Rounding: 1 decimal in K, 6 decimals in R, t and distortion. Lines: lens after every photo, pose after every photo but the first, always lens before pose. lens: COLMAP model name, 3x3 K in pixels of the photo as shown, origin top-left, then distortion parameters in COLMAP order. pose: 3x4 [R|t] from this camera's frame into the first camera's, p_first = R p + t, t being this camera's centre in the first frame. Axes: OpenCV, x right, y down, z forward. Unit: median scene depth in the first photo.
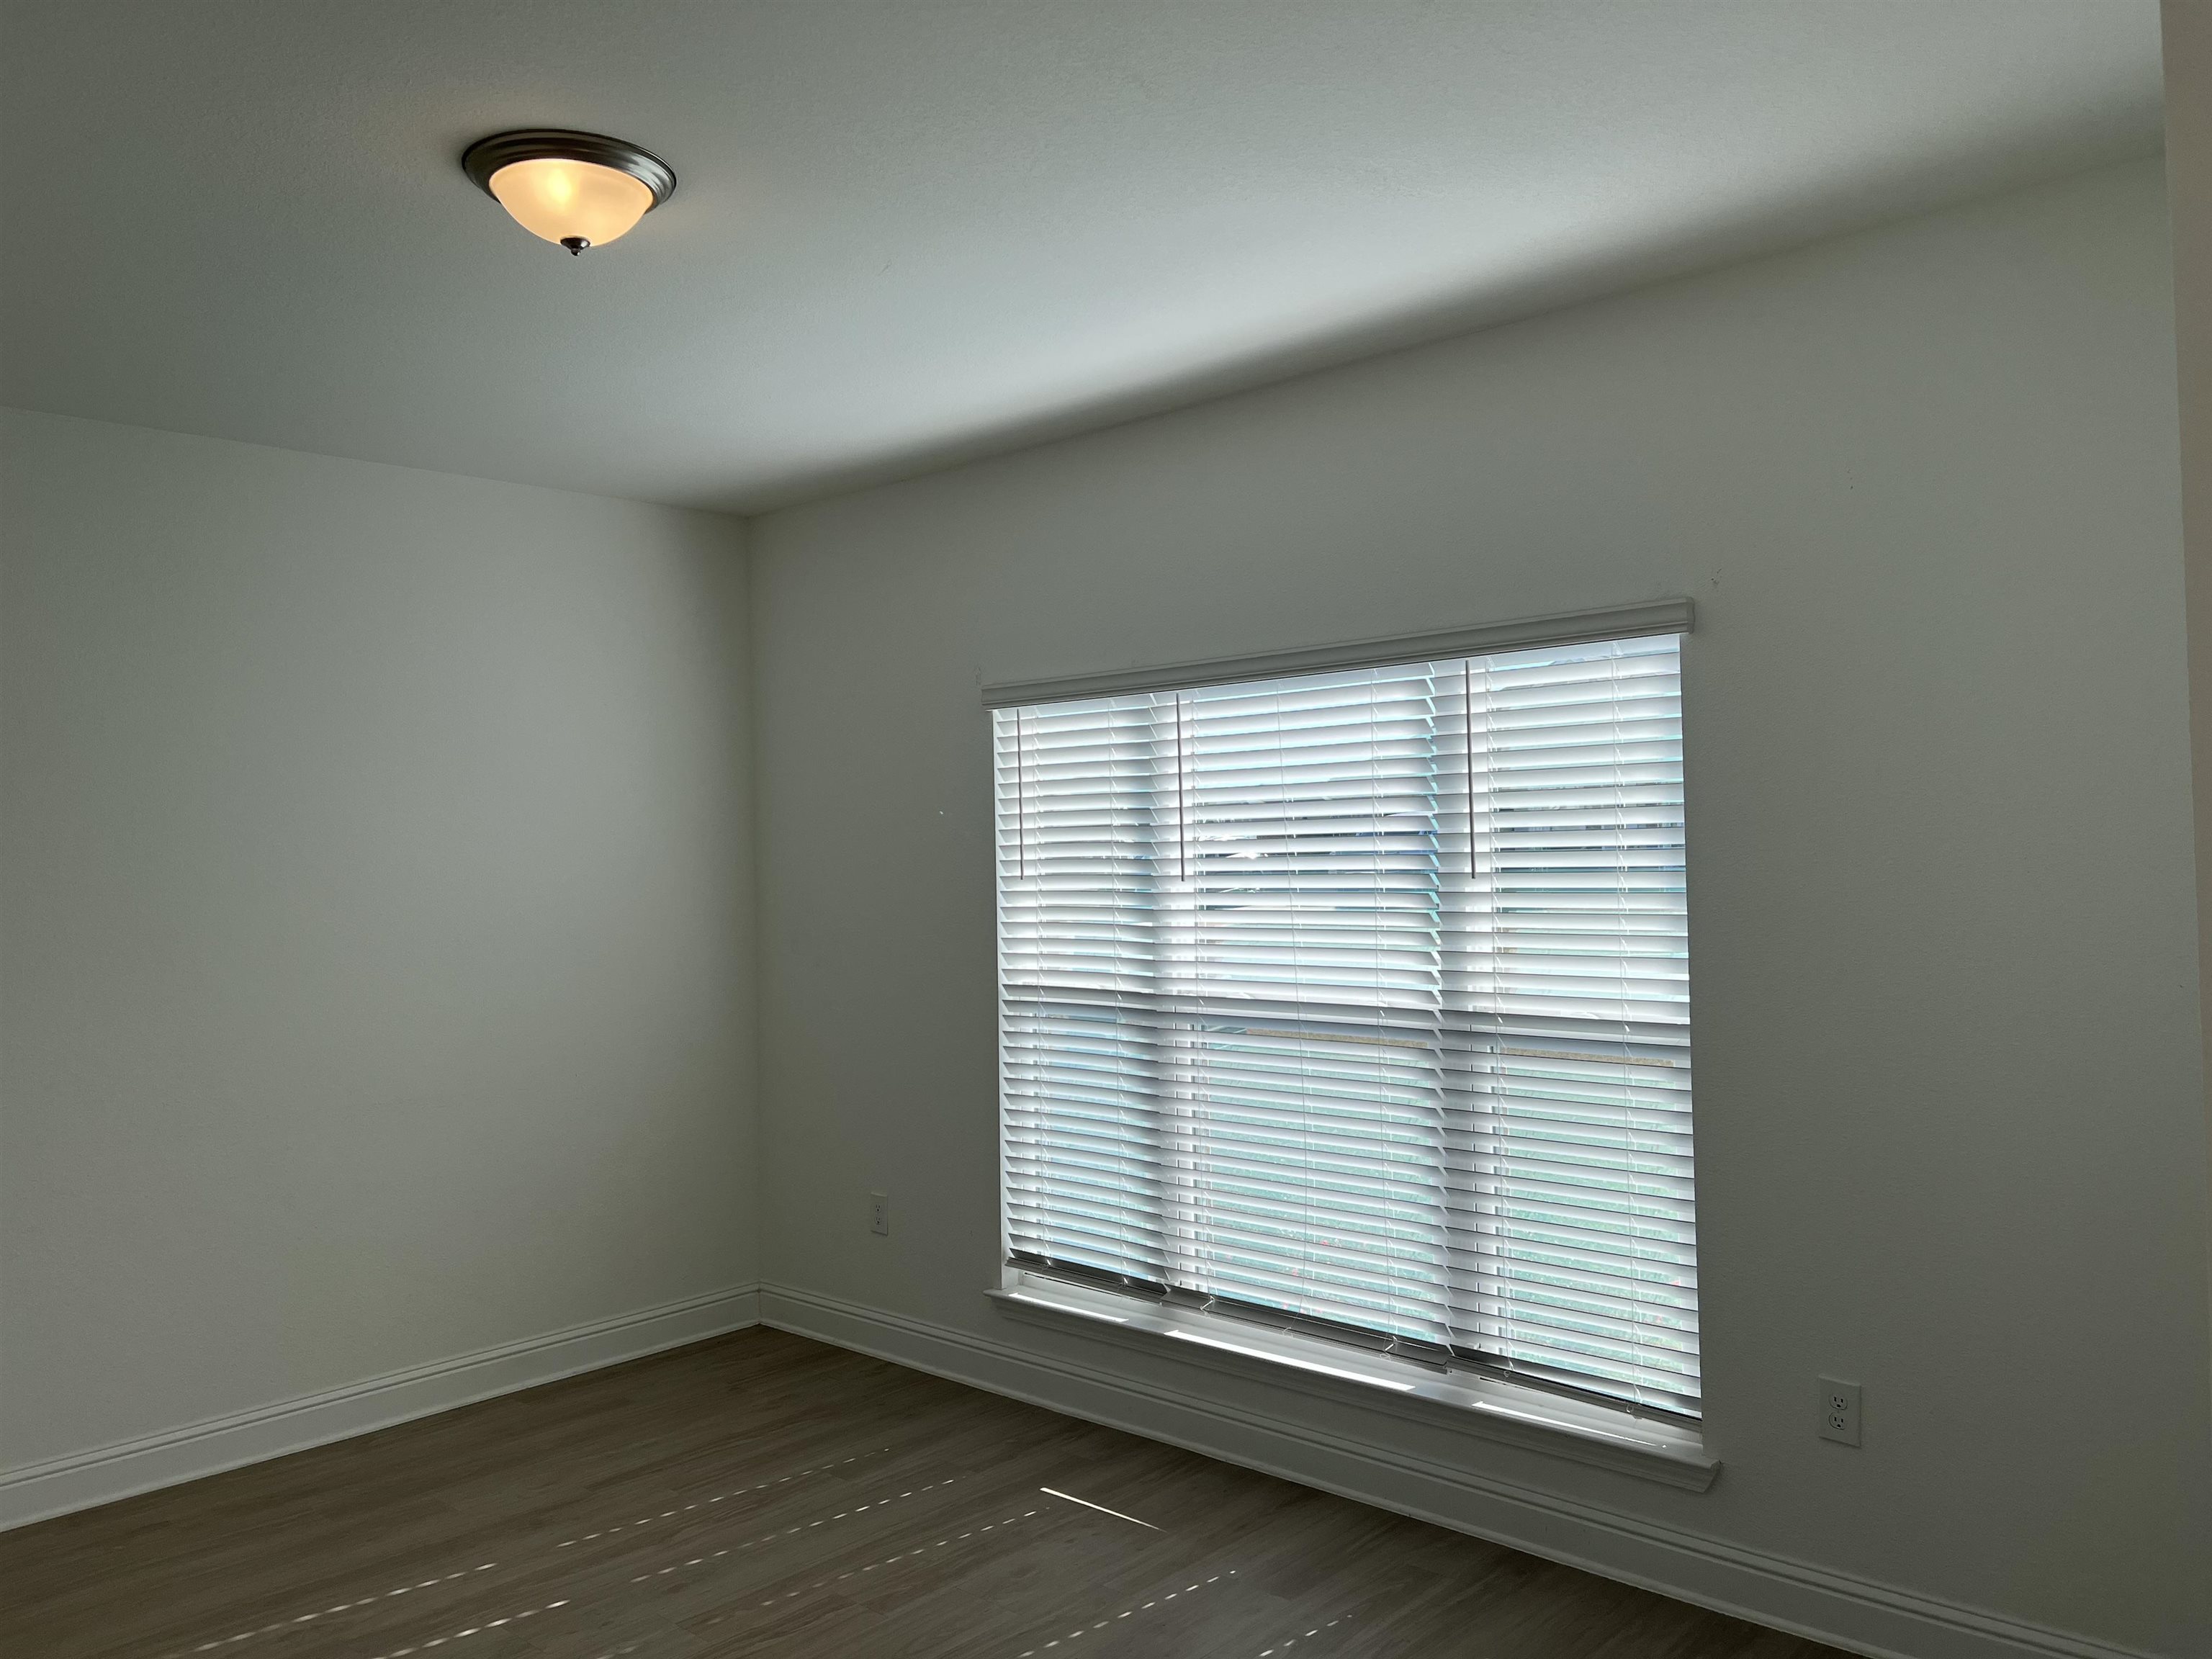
lens RADIAL K [[1675.0, 0, 1105.8], [0, 1675.0, 815.6], [0, 0, 1]] dist [0.073553, -0.074474]
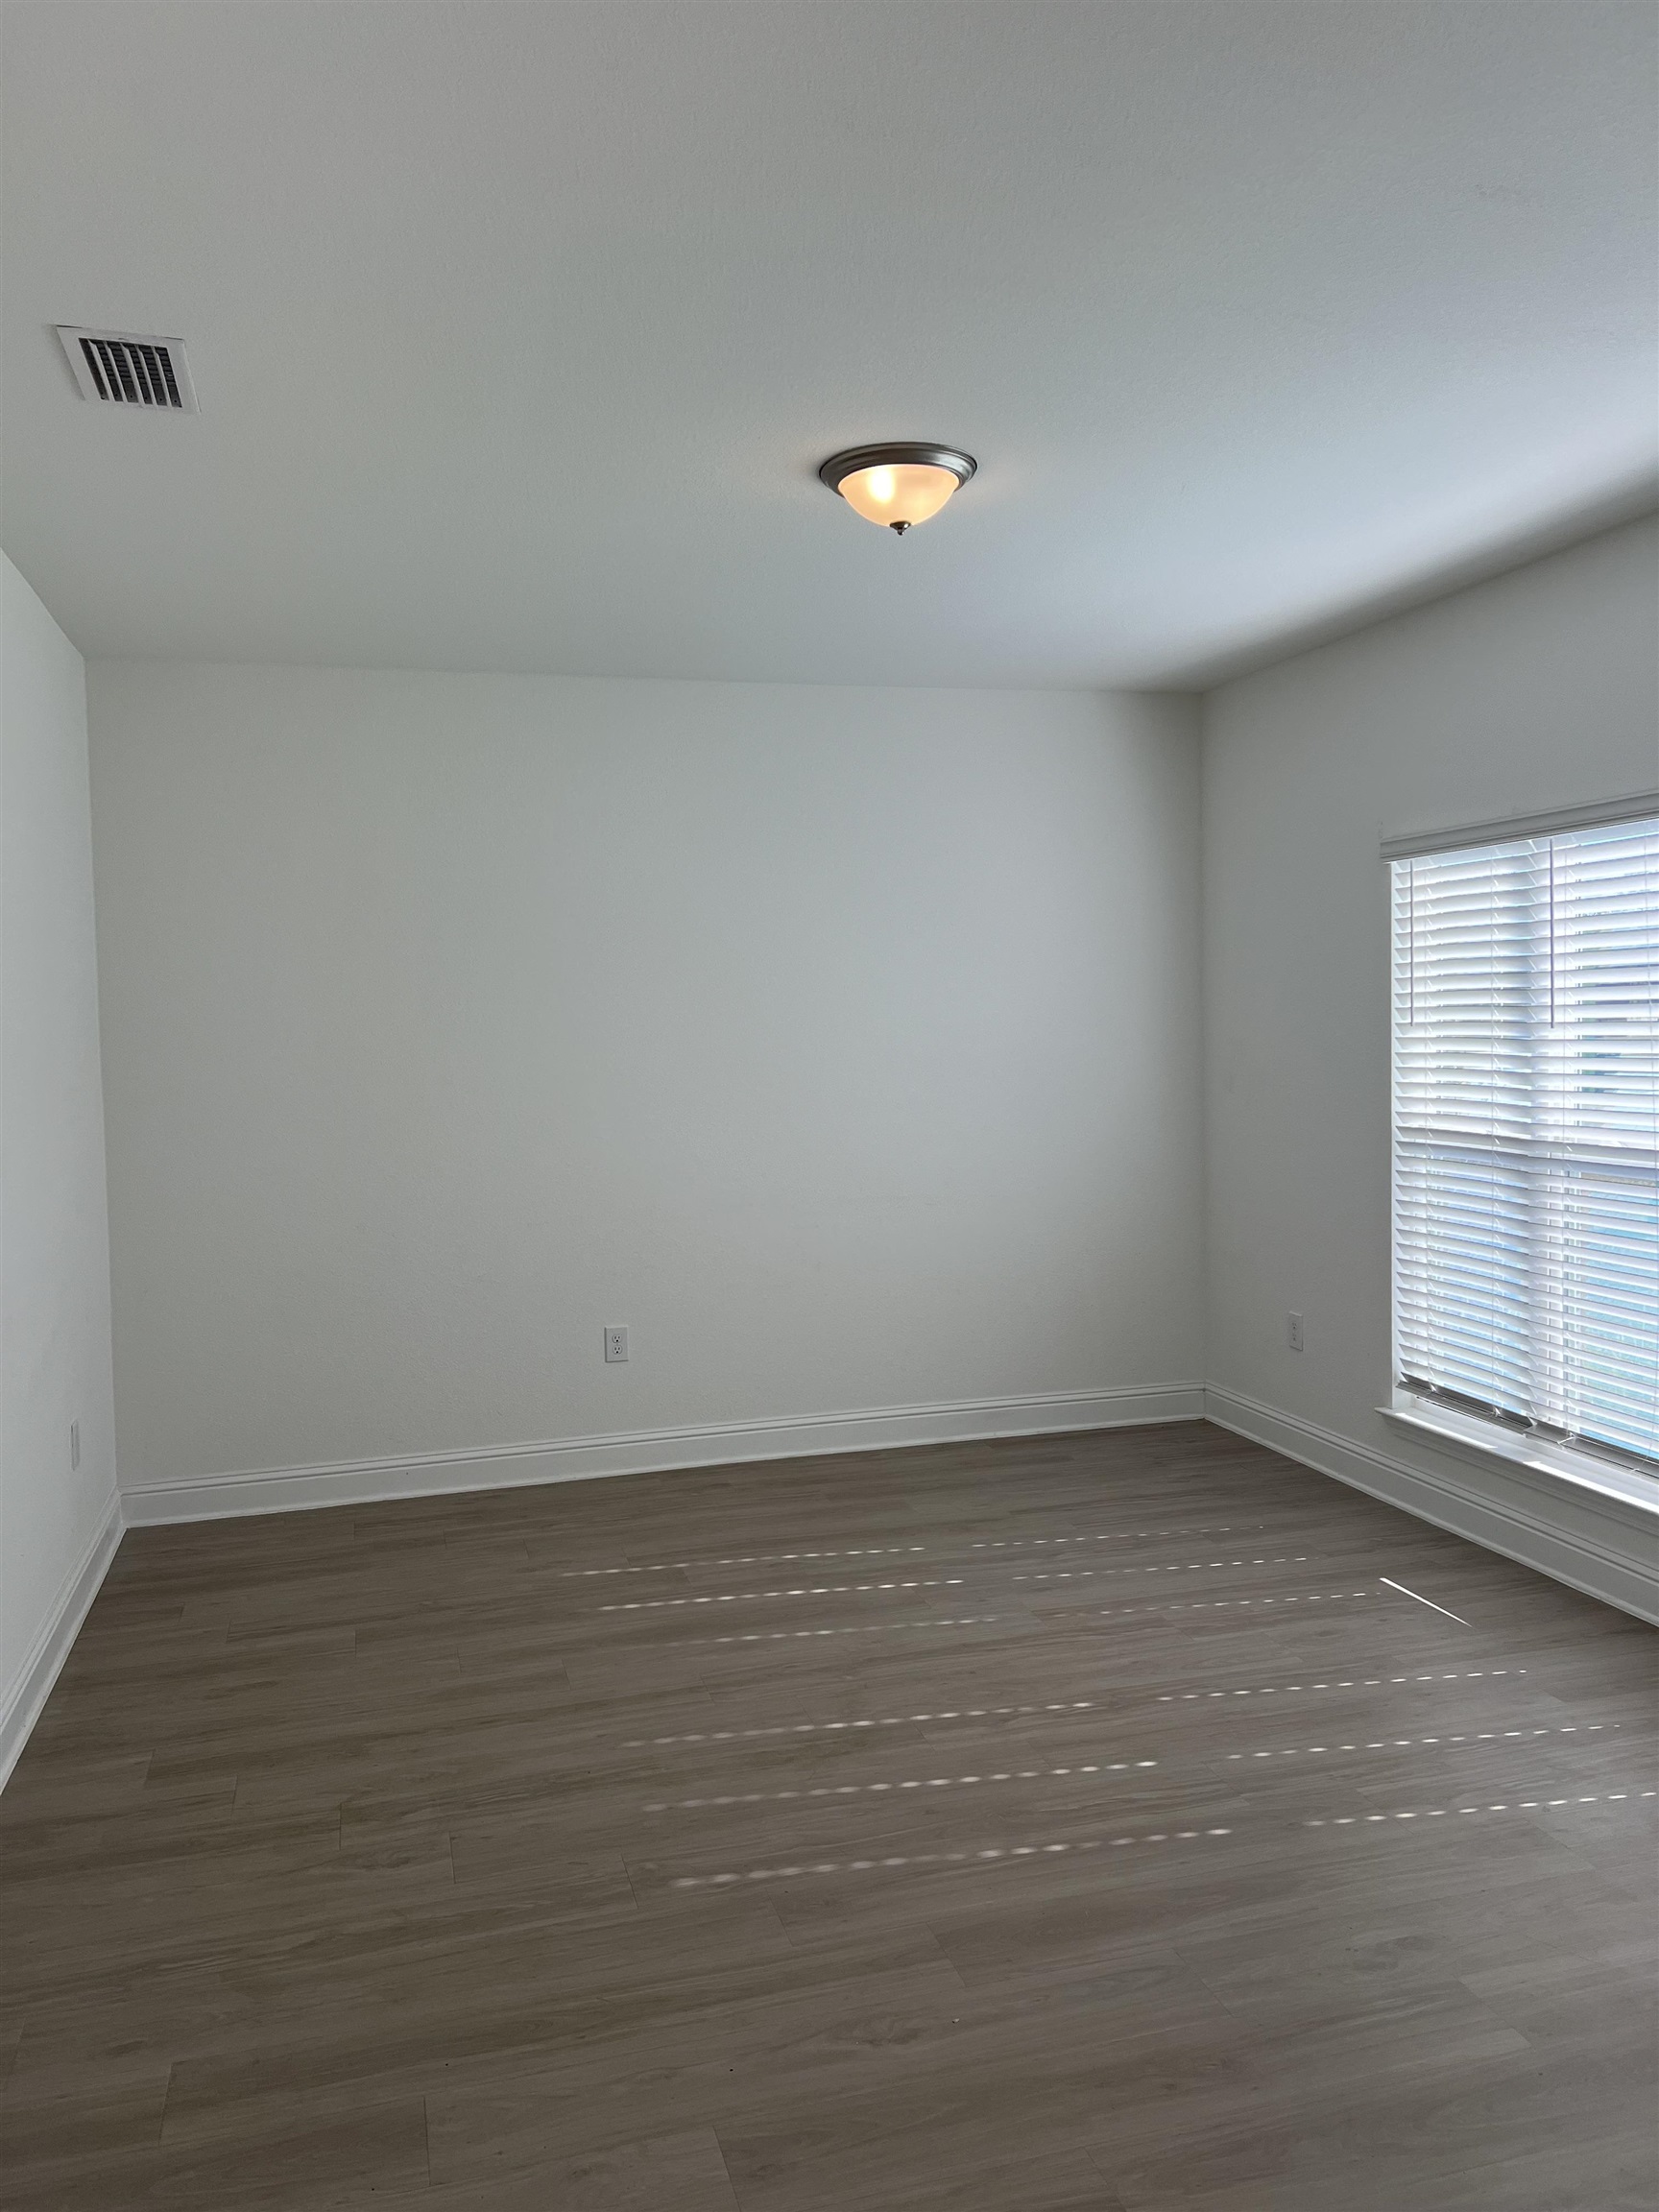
lens RADIAL K [[1675.0, 0, 824.6], [0, 1675.0, 1124.2], [0, 0, 1]] dist [0.073553, -0.074474]
pose [[0.851896, 0.031371, -0.522771, 0.201339], [0.019541, 0.995605, 0.091589, -0.004859], [0.523347, -0.088240, 0.847539, -0.090779]]
